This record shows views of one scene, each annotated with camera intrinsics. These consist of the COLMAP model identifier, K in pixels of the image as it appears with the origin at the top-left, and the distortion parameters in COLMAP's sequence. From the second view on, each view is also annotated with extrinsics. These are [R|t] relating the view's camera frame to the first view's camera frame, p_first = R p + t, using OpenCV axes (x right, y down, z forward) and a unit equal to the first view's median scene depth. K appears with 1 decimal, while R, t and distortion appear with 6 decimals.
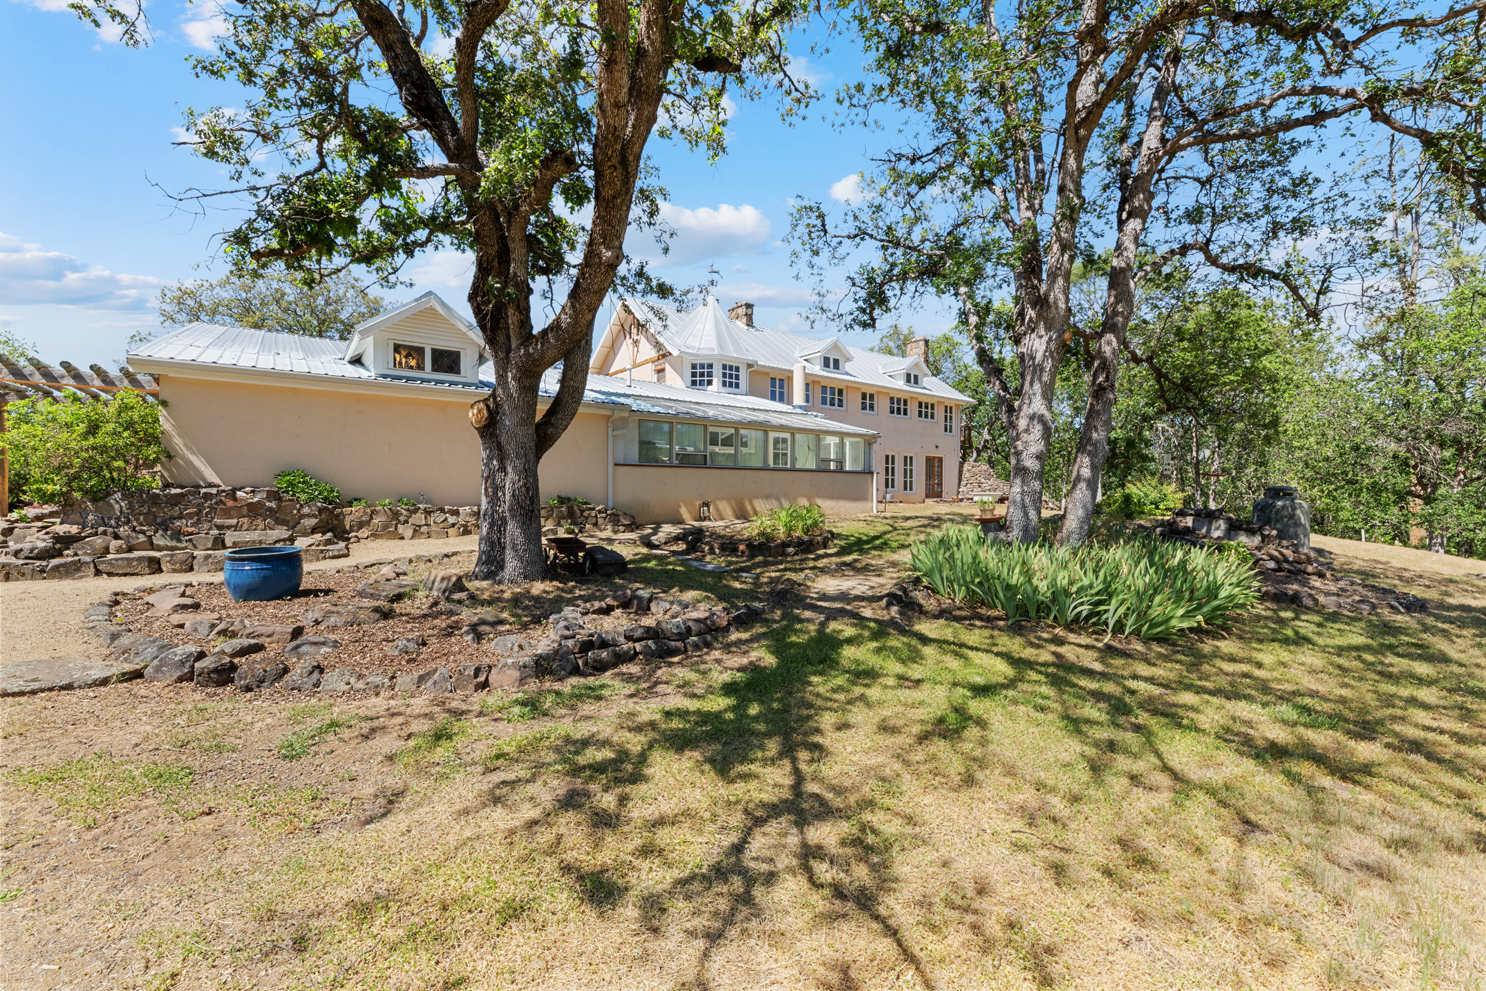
lens RADIAL K [[601.0, 0, 743.0], [0, 601.0, 495.5], [0, 0, 1]] dist [-0.000766, 0.000129]
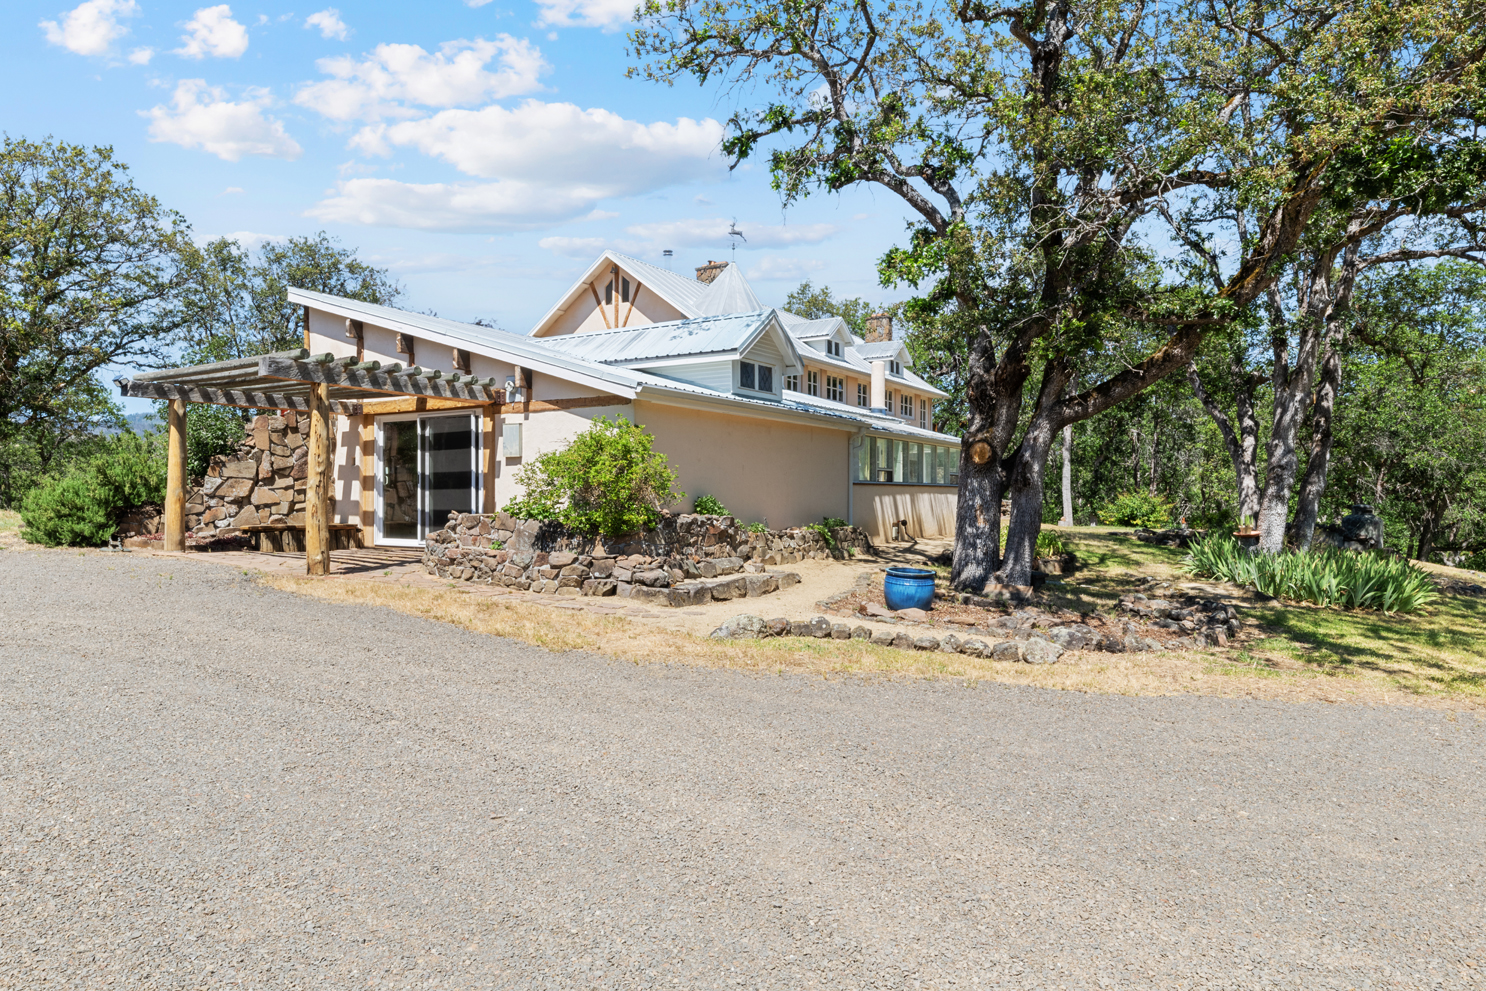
lens RADIAL K [[910.4, 0, 743.0], [0, 910.4, 495.5], [0, 0, 1]] dist [0.004063, 0.000516]
pose [[0.935182, -0.000179, 0.354167, -1.002945], [0.002504, 0.999978, -0.006107, -0.027462], [-0.354158, 0.006598, 0.935162, -0.332836]]
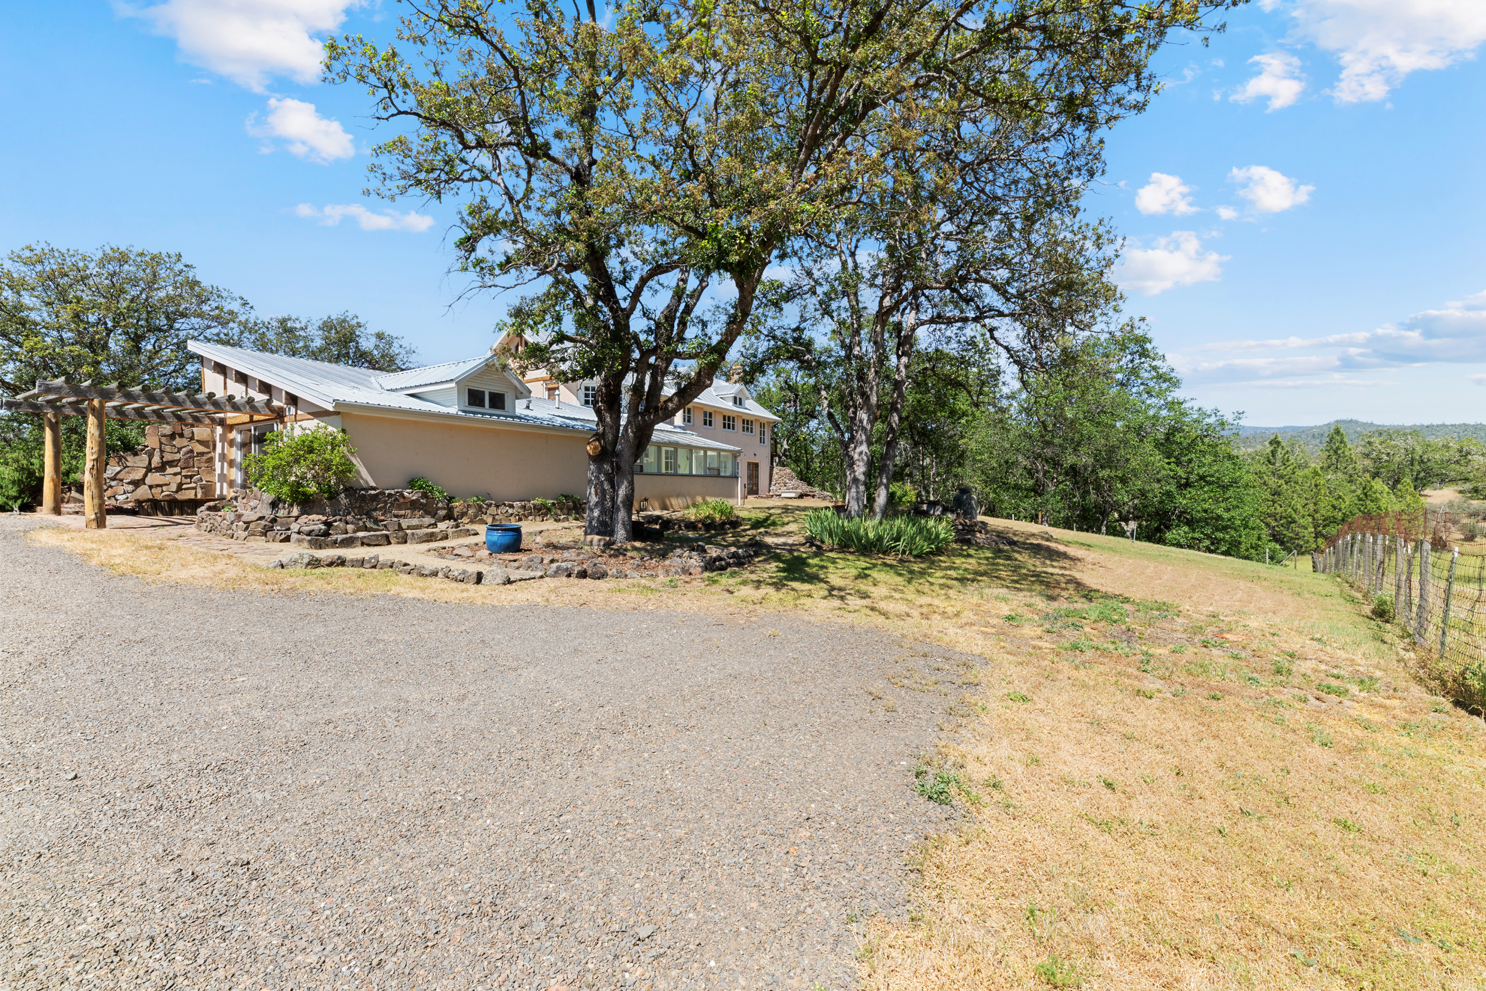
lens RADIAL K [[601.0, 0, 743.0], [0, 601.0, 495.5], [0, 0, 1]] dist [-0.000766, 0.000129]
pose [[0.934985, -0.005160, 0.354649, -0.437845], [0.003283, 0.999977, 0.005896, -0.003927], [-0.354672, -0.004349, 0.934981, -0.530790]]
